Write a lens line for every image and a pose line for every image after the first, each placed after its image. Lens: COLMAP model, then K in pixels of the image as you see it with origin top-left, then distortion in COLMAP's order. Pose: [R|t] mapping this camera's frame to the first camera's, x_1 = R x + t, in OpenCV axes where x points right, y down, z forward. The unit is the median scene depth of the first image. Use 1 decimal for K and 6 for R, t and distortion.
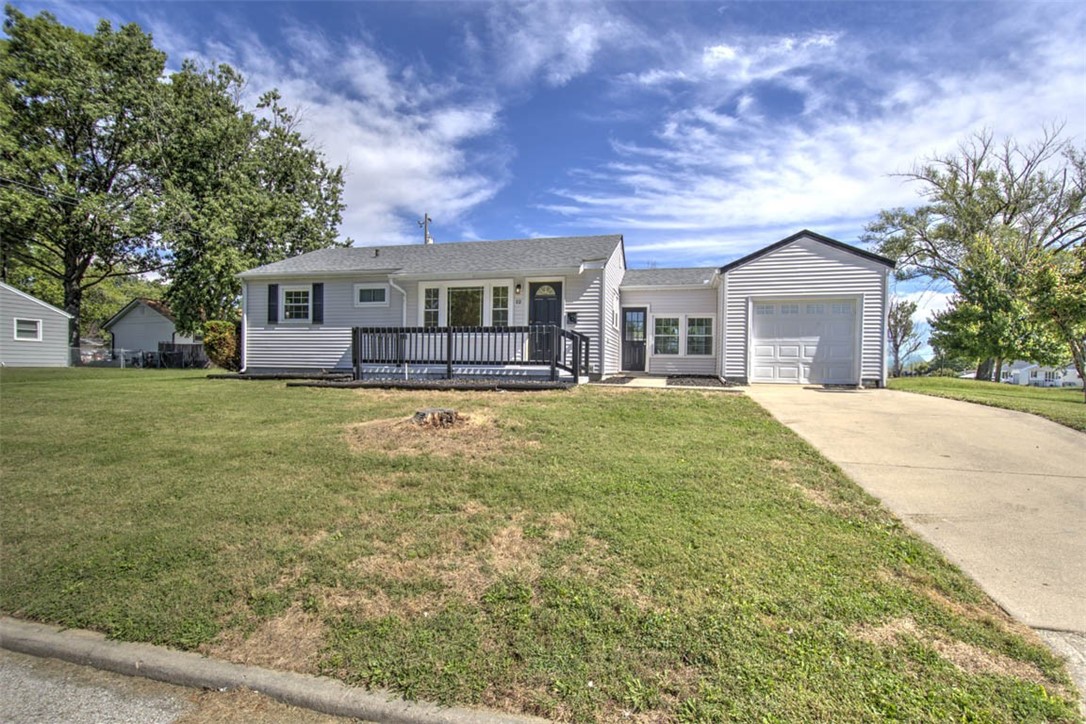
lens RADIAL K [[504.3, 0, 543.0], [0, 504.3, 362.0], [0, 0, 1]] dist [0.002556, -0.000541]
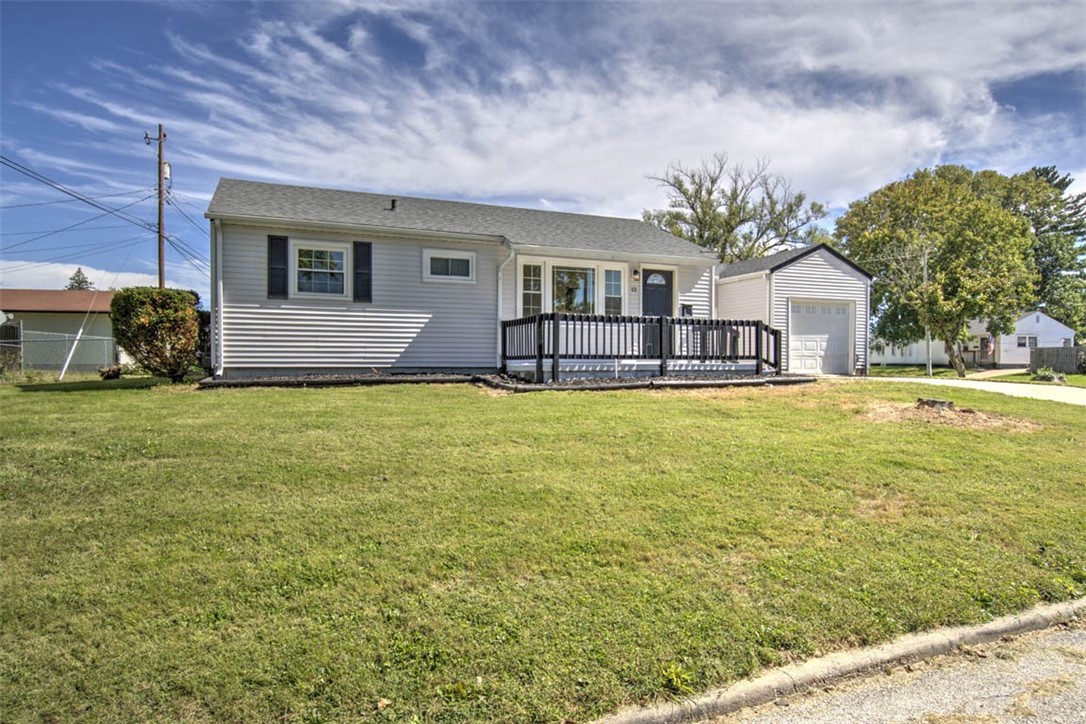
lens RADIAL K [[635.8, 0, 516.1], [0, 635.8, 377.6], [0, 0, 1]] dist [-0.002025, 0.000553]
pose [[0.809477, -0.025311, 0.586606, -0.788718], [0.003443, 0.999258, 0.038366, -0.005867], [-0.587141, -0.029037, 0.808964, 0.179371]]
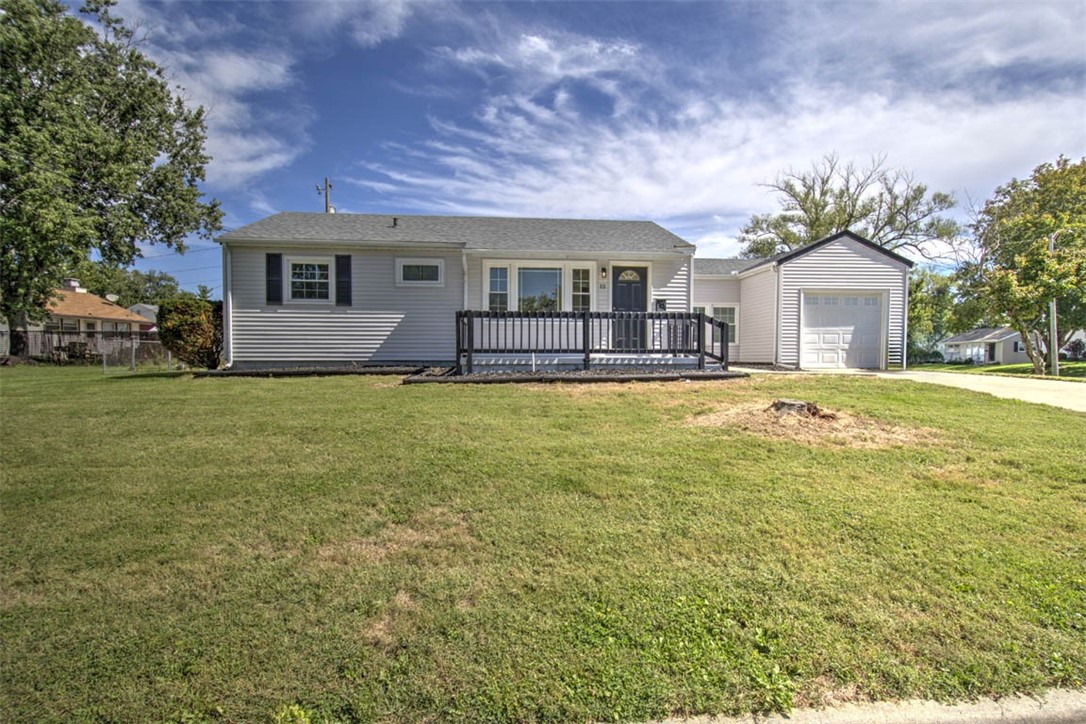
lens RADIAL K [[513.0, 0, 533.1], [0, 513.0, 375.5], [0, 0, 1]] dist [-0.001969, -0.000989]
pose [[0.946597, -0.024334, 0.321499, -0.428243], [0.008329, 0.998661, 0.051064, -0.003014], [-0.322311, -0.045660, 0.945532, 0.116119]]
